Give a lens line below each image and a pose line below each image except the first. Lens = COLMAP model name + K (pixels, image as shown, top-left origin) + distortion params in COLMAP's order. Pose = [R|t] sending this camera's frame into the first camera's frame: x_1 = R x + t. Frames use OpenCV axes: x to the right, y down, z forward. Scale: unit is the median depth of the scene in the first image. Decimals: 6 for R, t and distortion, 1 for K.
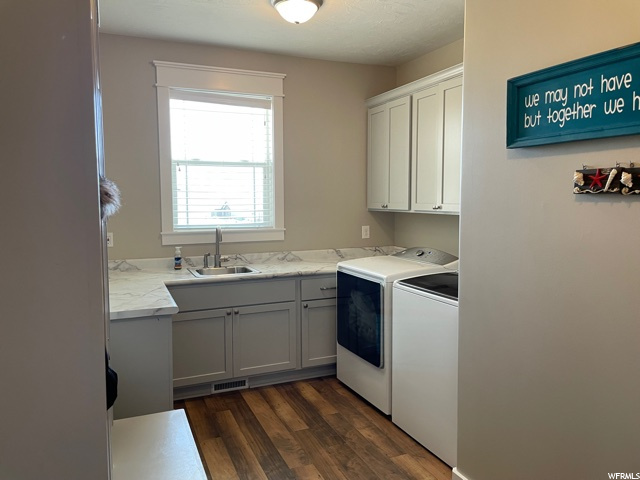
lens RADIAL K [[492.0, 0, 307.8], [0, 492.0, 237.4], [0, 0, 1]] dist [0.078617, -0.130516]
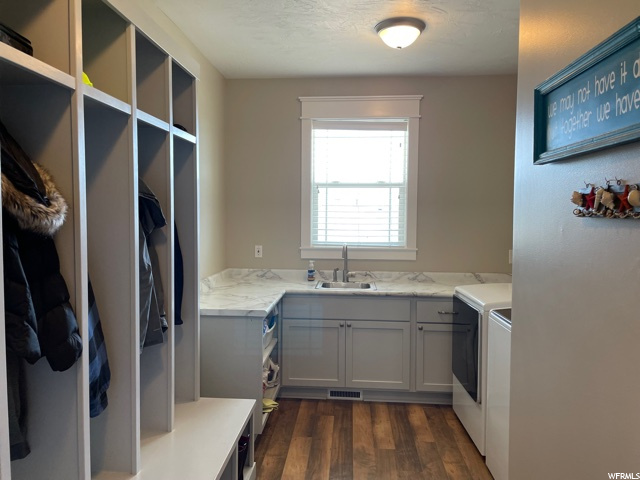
lens RADIAL K [[492.0, 0, 307.8], [0, 492.0, 237.4], [0, 0, 1]] dist [0.078617, -0.130516]
pose [[0.879727, 0.030985, -0.474469, 0.259857], [-0.049568, 0.998414, -0.026703, -0.003235], [0.472888, 0.047010, 0.879867, 0.018159]]
